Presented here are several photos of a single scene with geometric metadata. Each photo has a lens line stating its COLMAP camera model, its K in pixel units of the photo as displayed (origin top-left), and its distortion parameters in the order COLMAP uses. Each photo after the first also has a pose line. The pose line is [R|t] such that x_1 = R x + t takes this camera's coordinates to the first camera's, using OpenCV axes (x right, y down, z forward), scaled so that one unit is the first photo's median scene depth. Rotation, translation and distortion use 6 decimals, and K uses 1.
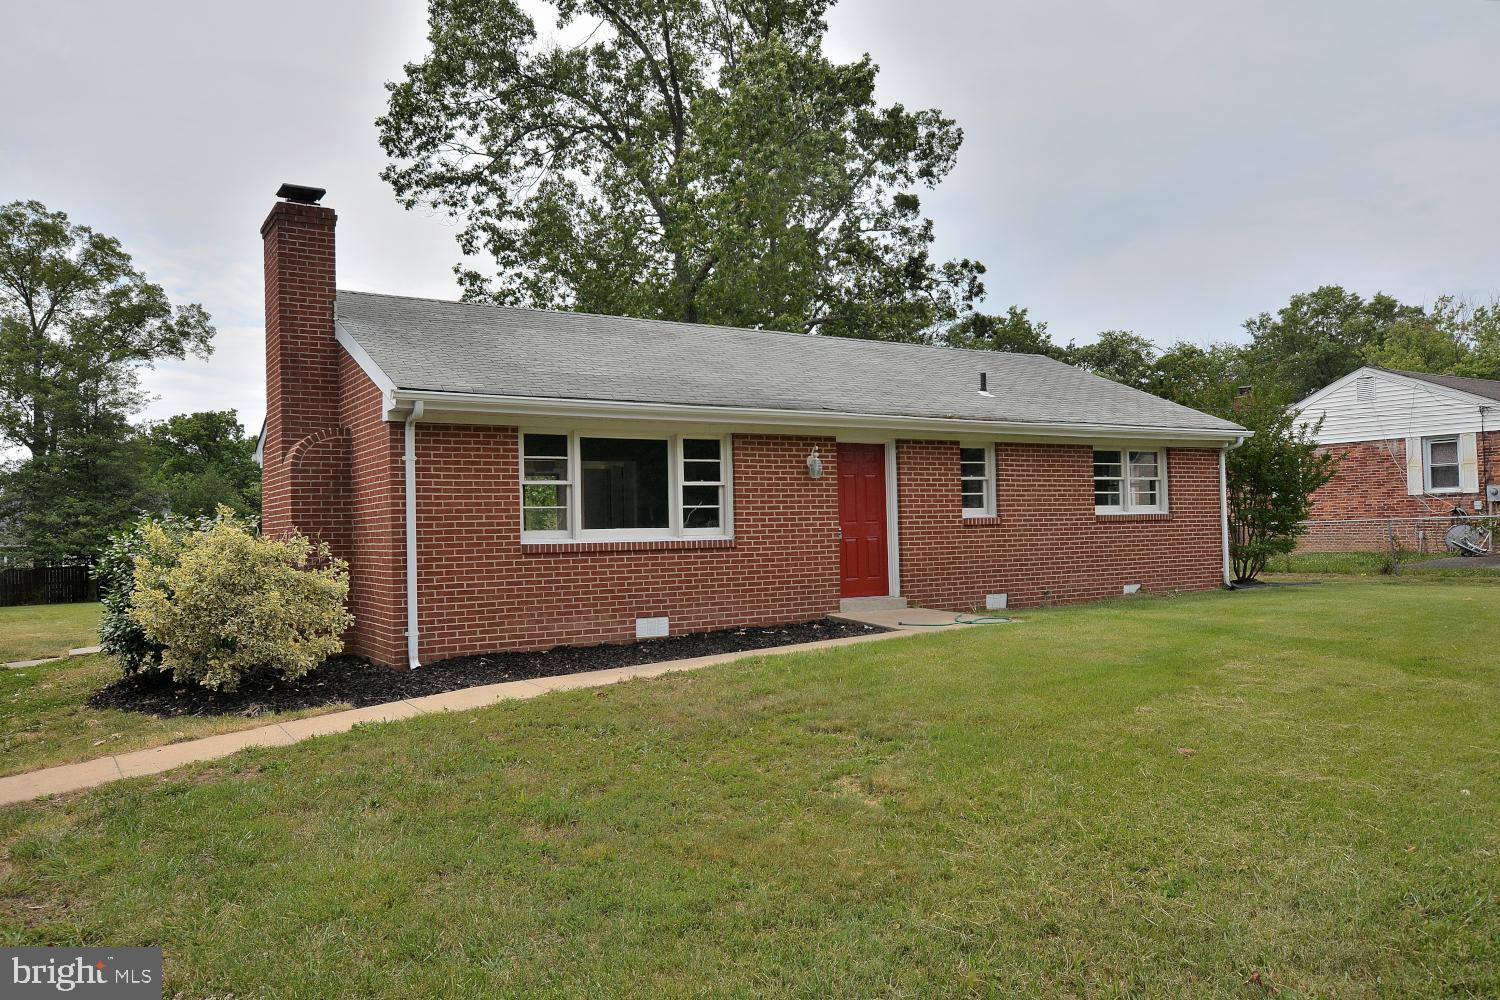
lens RADIAL K [[1116.8, 0, 750.0], [0, 1116.8, 500.0], [0, 0, 1]] dist [-0.008669, -0.000700]
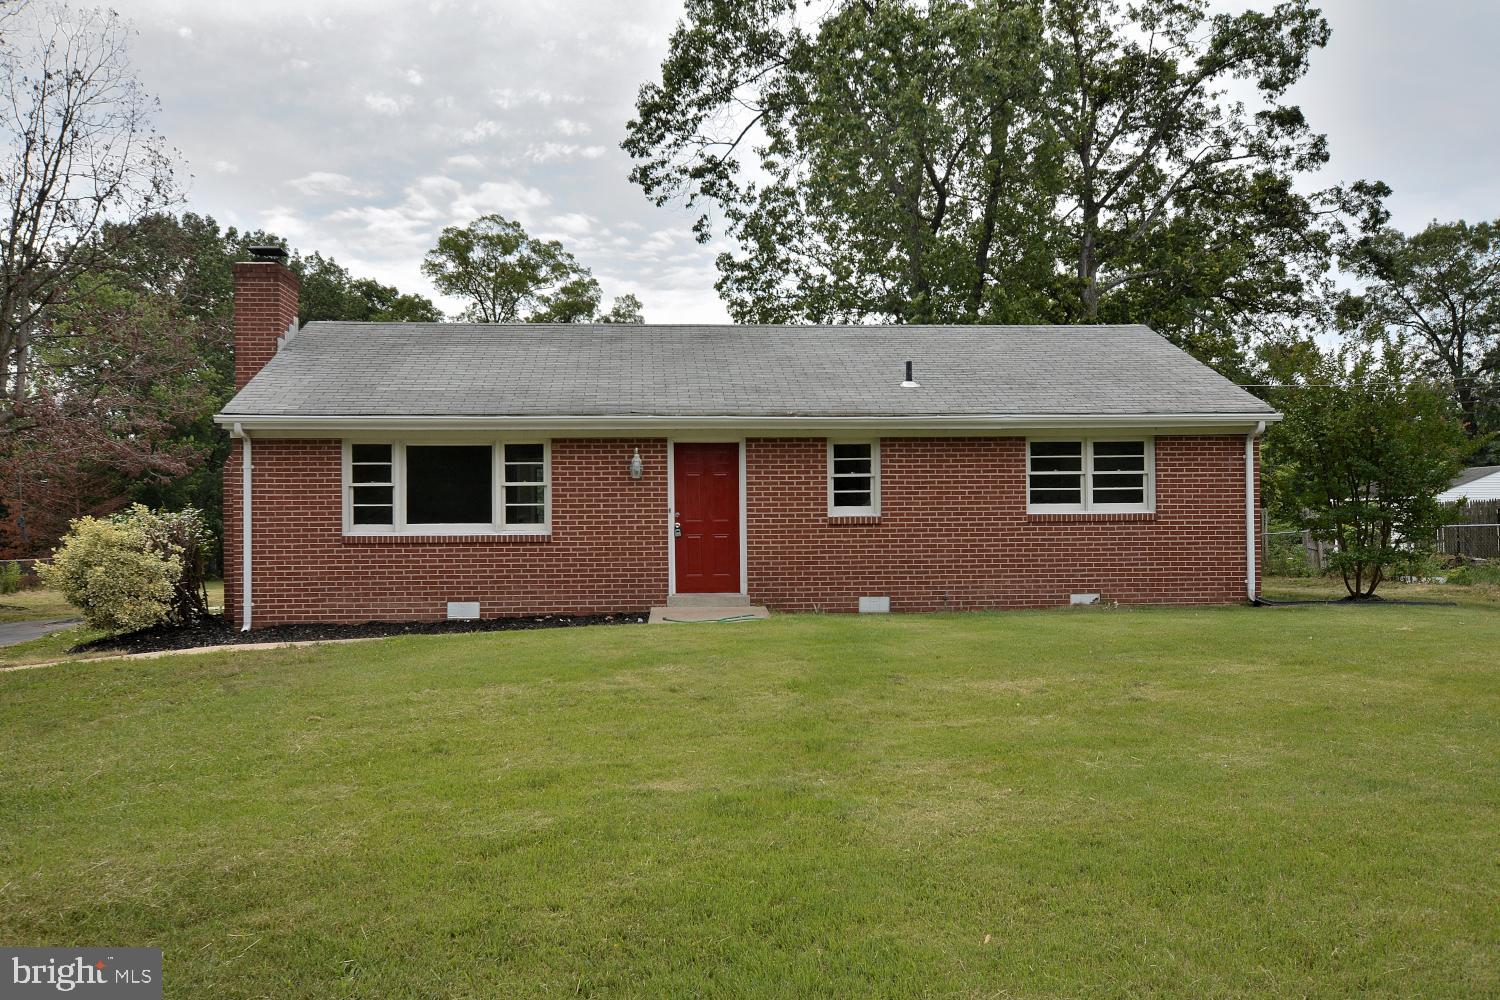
lens RADIAL K [[1255.3, 0, 750.0], [0, 1255.3, 500.0], [0, 0, 1]] dist [0.005868, 0.006853]
pose [[0.879539, 0.009251, -0.475738, 0.755547], [0.000996, 0.999773, 0.021283, -0.025336], [0.475827, -0.019192, 0.879330, 0.008208]]
